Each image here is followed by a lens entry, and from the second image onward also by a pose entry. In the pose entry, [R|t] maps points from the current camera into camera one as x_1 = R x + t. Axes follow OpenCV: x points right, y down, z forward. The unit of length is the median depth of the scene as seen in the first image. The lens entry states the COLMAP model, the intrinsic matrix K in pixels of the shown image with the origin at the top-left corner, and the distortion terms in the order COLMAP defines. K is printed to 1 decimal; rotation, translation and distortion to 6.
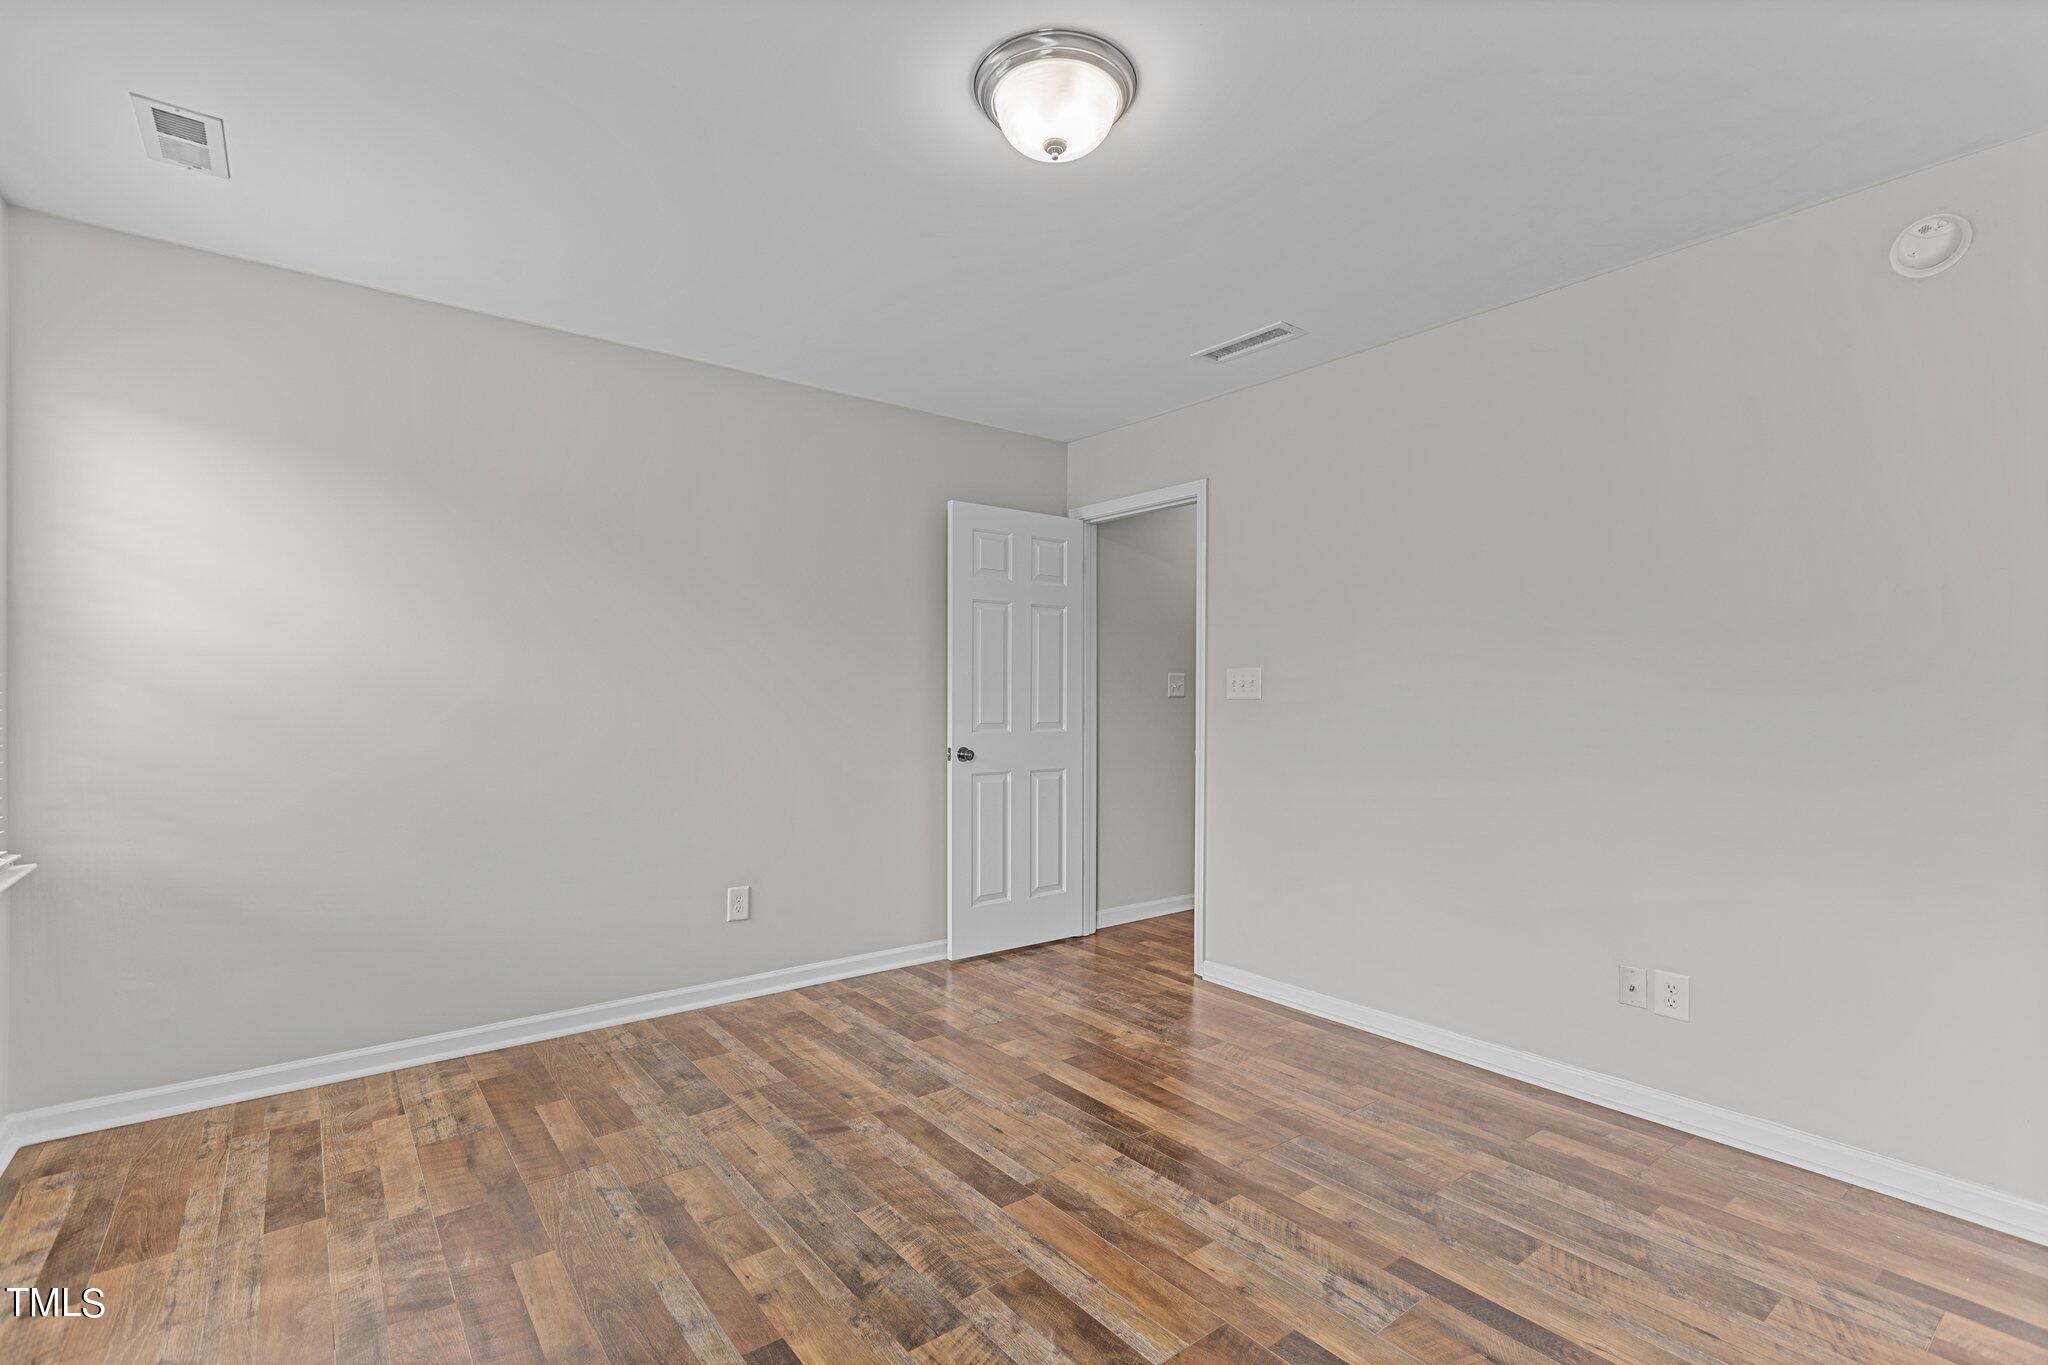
lens RADIAL K [[913.8, 0, 1024.0], [0, 913.8, 682.5], [0, 0, 1]] dist [0.001784, -0.000952]
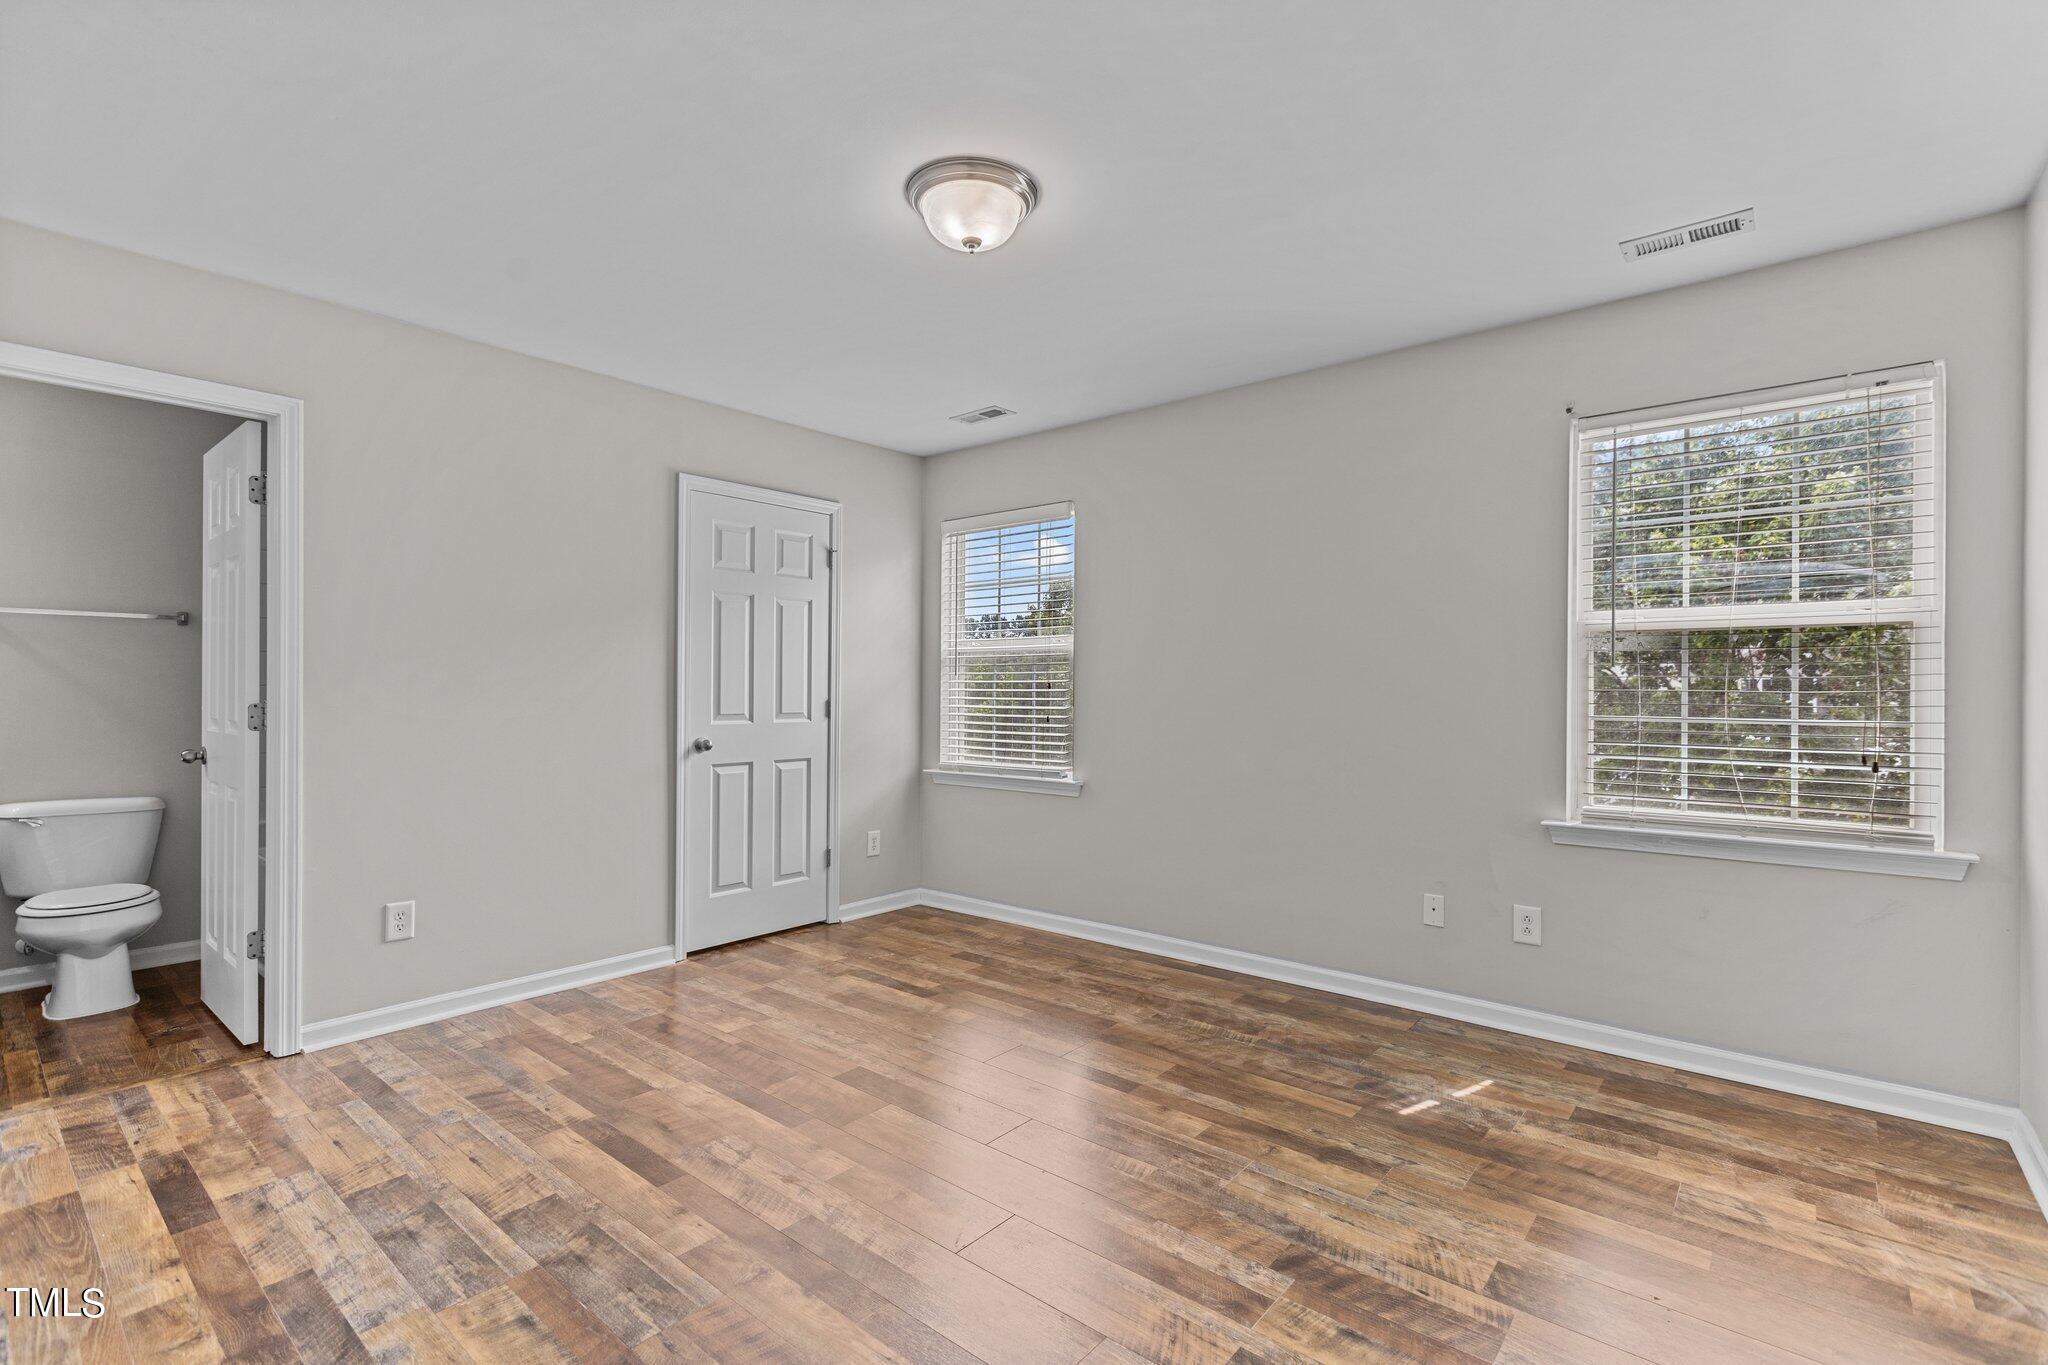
lens RADIAL K [[913.8, 0, 1024.0], [0, 913.8, 682.5], [0, 0, 1]] dist [0.001784, -0.000952]
pose [[-0.978234, -0.008239, -0.207339, 0.194204], [-0.002452, 0.999601, -0.028151, 0.039487], [0.207488, -0.027030, -0.977864, 1.995566]]
